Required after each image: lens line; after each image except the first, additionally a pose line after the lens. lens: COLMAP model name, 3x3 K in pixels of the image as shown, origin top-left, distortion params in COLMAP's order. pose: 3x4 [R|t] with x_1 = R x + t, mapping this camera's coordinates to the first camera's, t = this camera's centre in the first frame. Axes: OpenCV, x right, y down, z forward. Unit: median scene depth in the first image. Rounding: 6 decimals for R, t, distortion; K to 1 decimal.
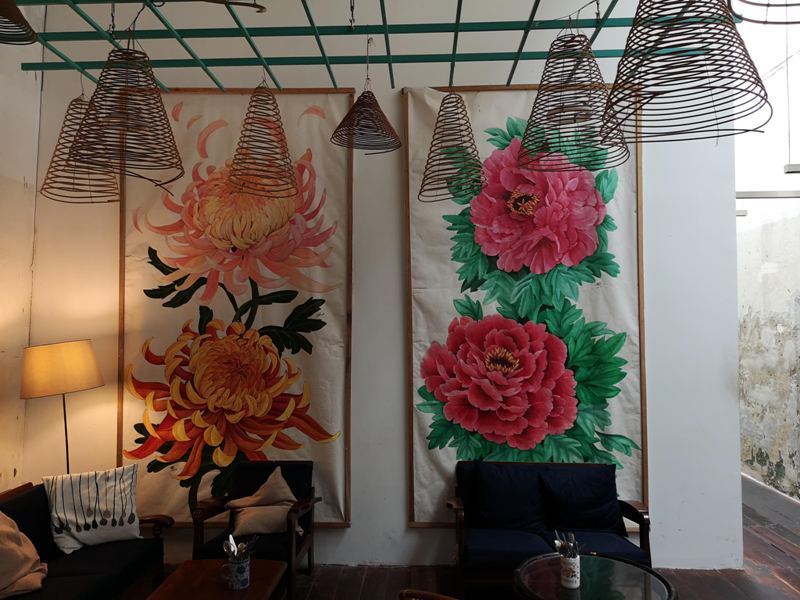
lens RADIAL K [[609.4, 0, 401.8], [0, 609.4, 296.0], [0, 0, 1]] dist [0.016119, -0.001989]
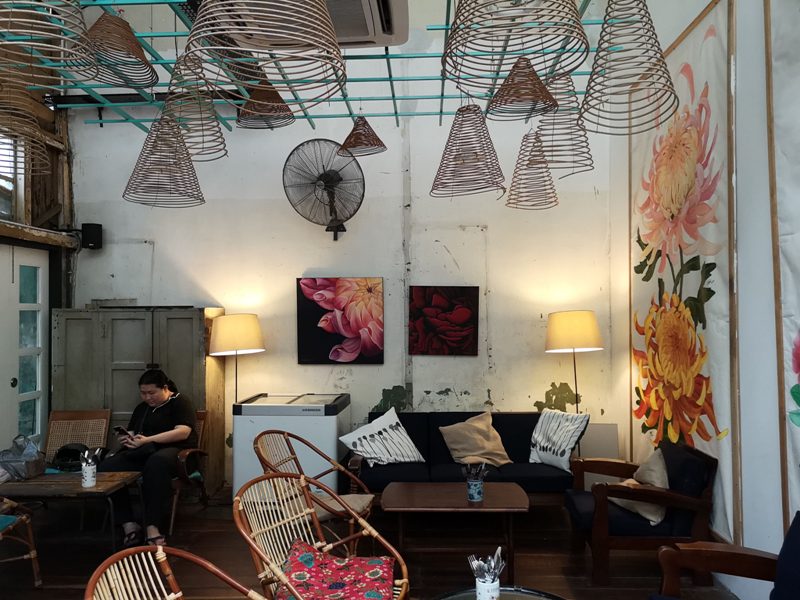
lens RADIAL K [[609.4, 0, 400.3], [0, 609.4, 303.1], [0, 0, 1]] dist [0.016119, -0.001989]
pose [[-0.013381, -0.012132, -0.999837, 0.688250], [0.056042, 0.998346, -0.012863, 0.046036], [0.998339, -0.056205, -0.012679, 0.591429]]
